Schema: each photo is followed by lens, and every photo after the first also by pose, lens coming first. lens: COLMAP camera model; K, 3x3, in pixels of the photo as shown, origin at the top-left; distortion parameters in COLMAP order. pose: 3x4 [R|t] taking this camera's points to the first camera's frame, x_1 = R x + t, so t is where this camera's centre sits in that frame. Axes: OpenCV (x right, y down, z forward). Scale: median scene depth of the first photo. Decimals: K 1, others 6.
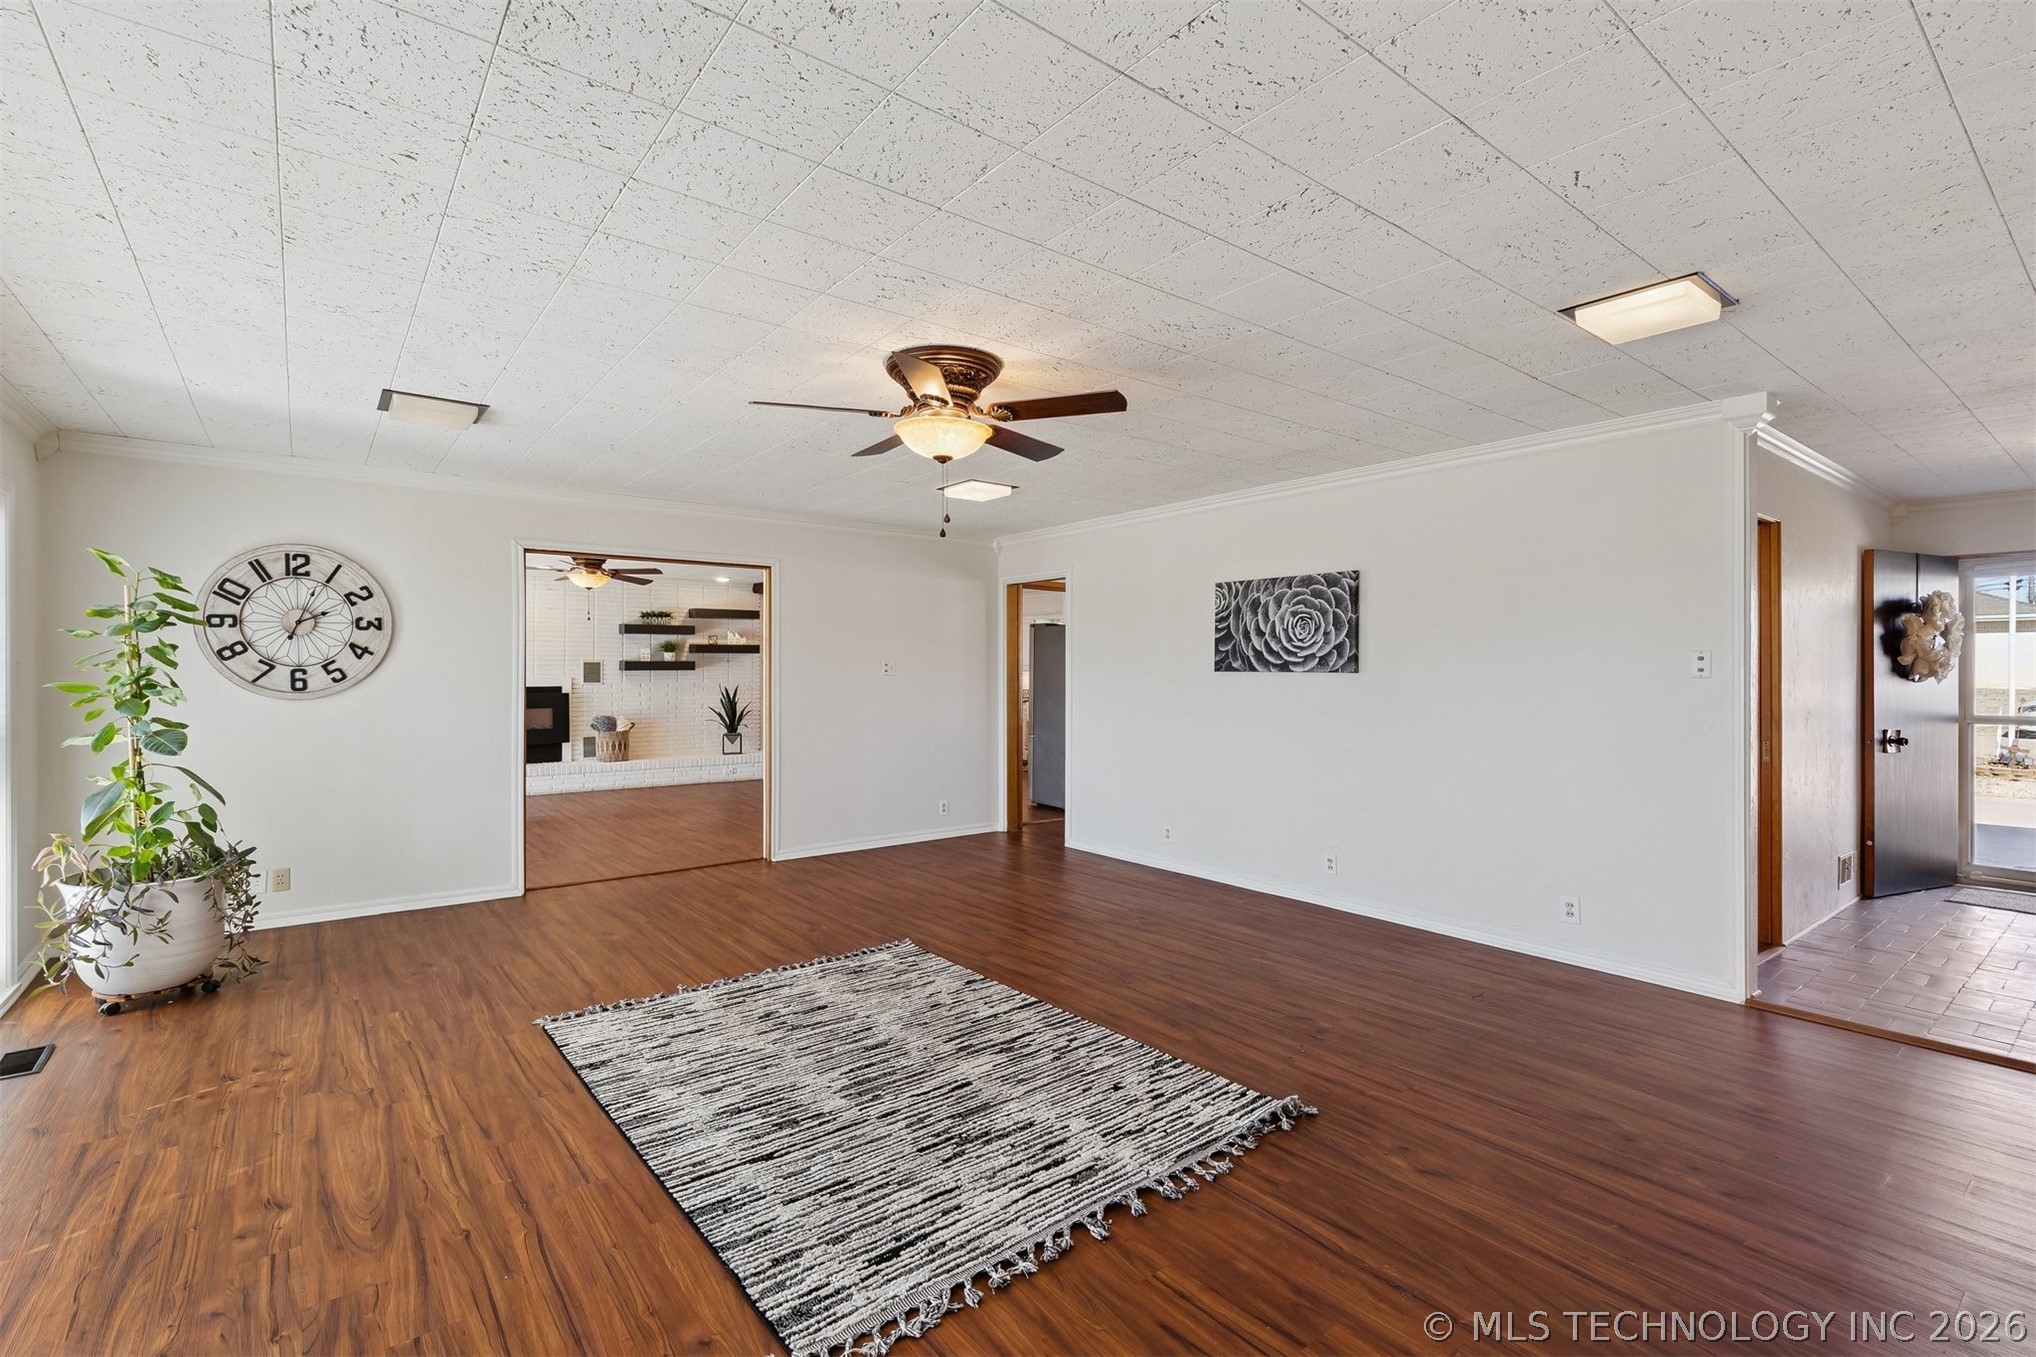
lens RADIAL K [[916.3, 0, 1013.8], [0, 916.3, 676.6], [0, 0, 1]] dist [0.009007, -0.003122]
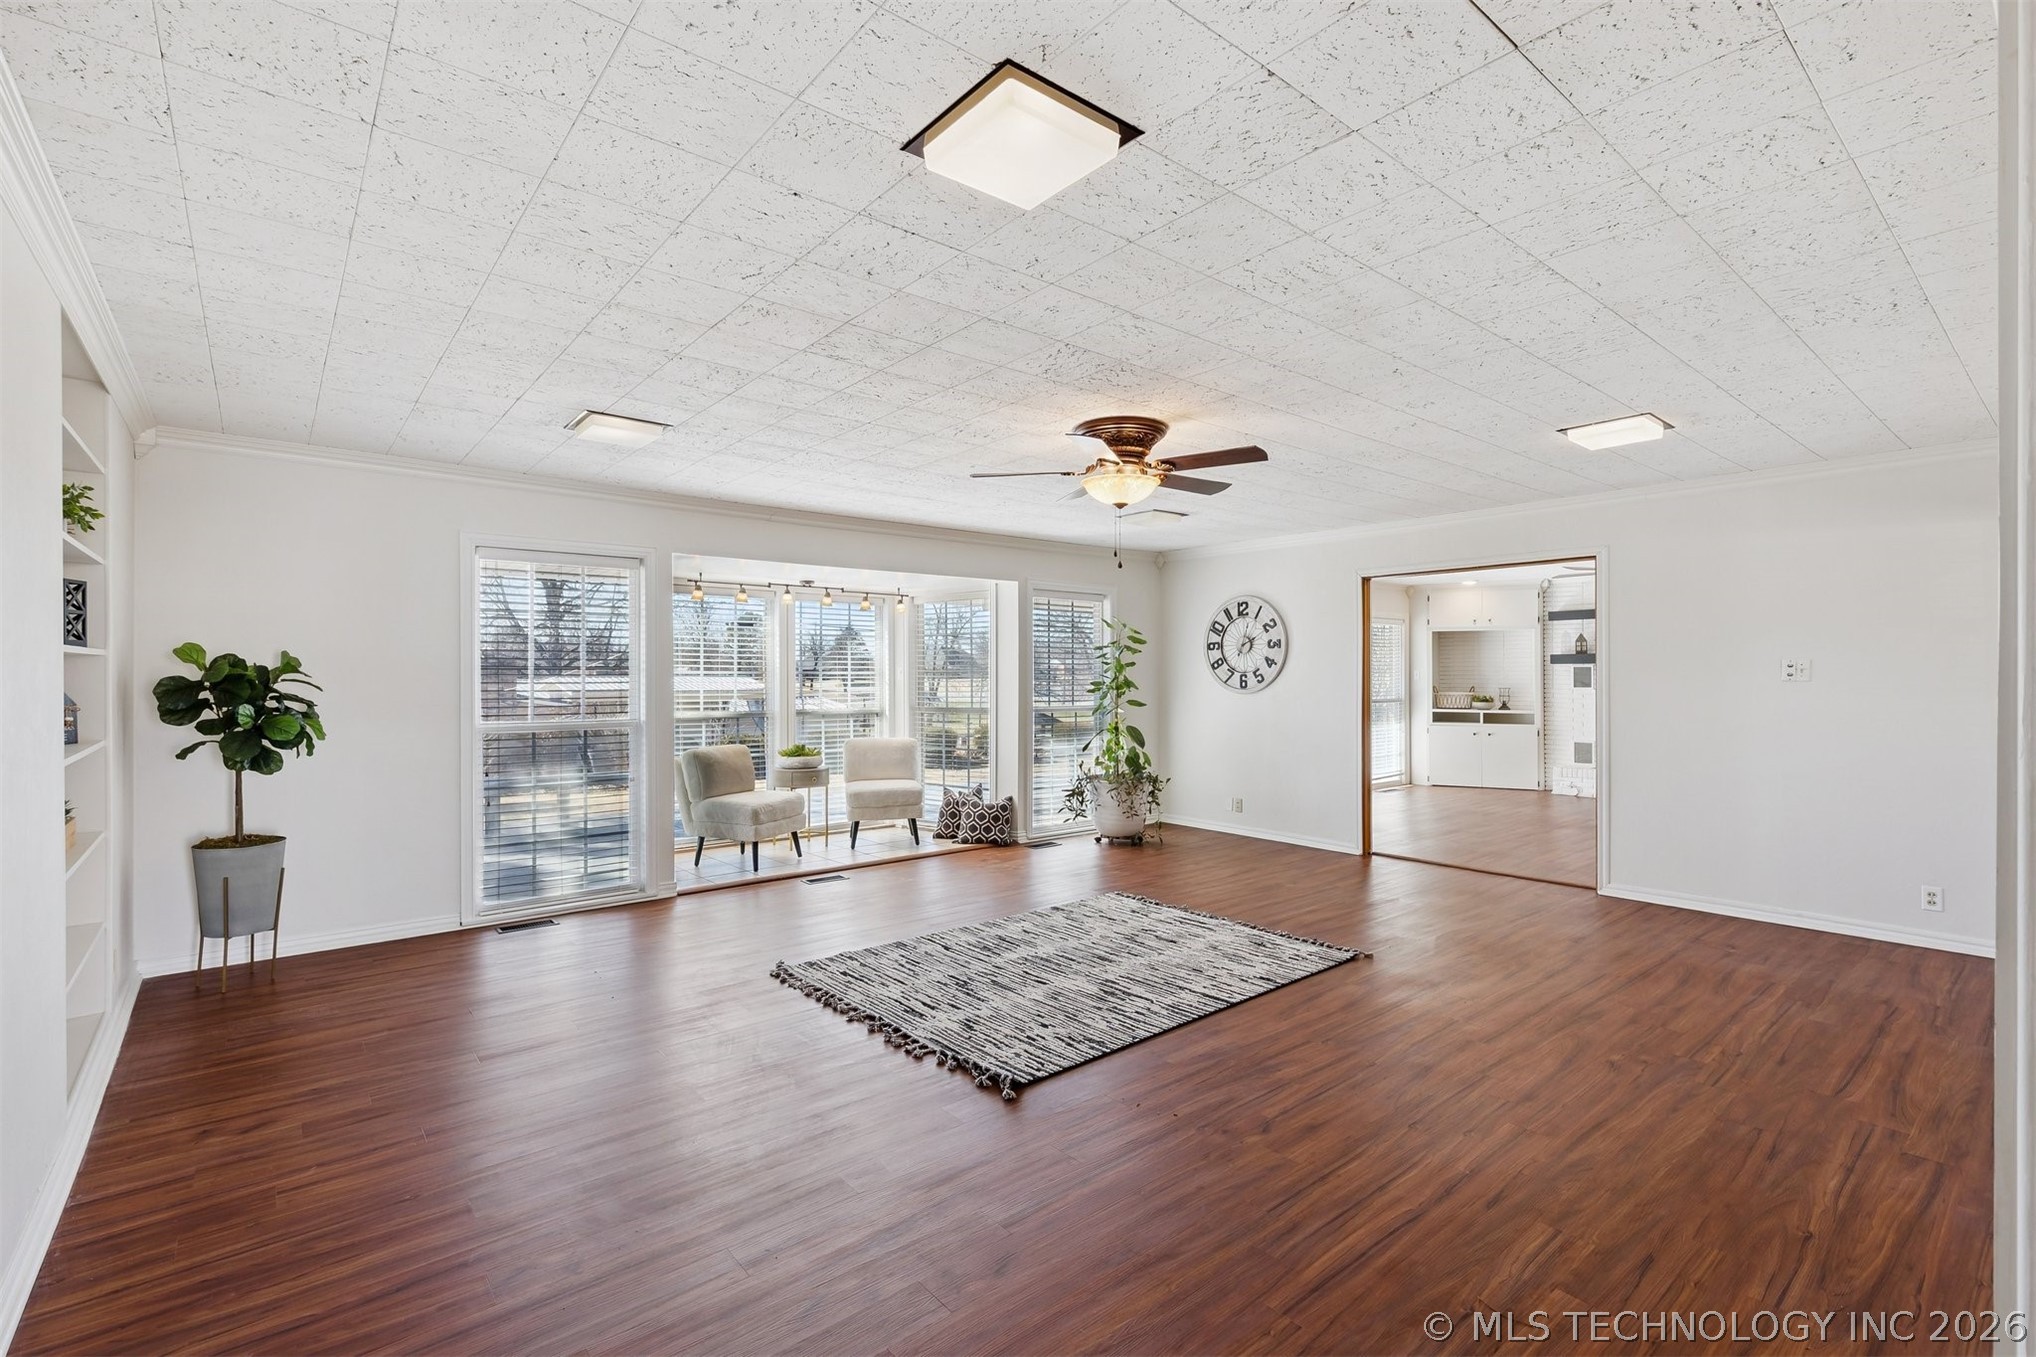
lens RADIAL K [[916.3, 0, 1014.8], [0, 916.3, 675.9], [0, 0, 1]] dist [0.009007, -0.003122]
pose [[0.025461, -0.000783, -0.999676, 1.126183], [-0.002821, 0.999996, -0.000855, -0.004626], [0.999672, 0.002842, 0.025458, 0.802763]]
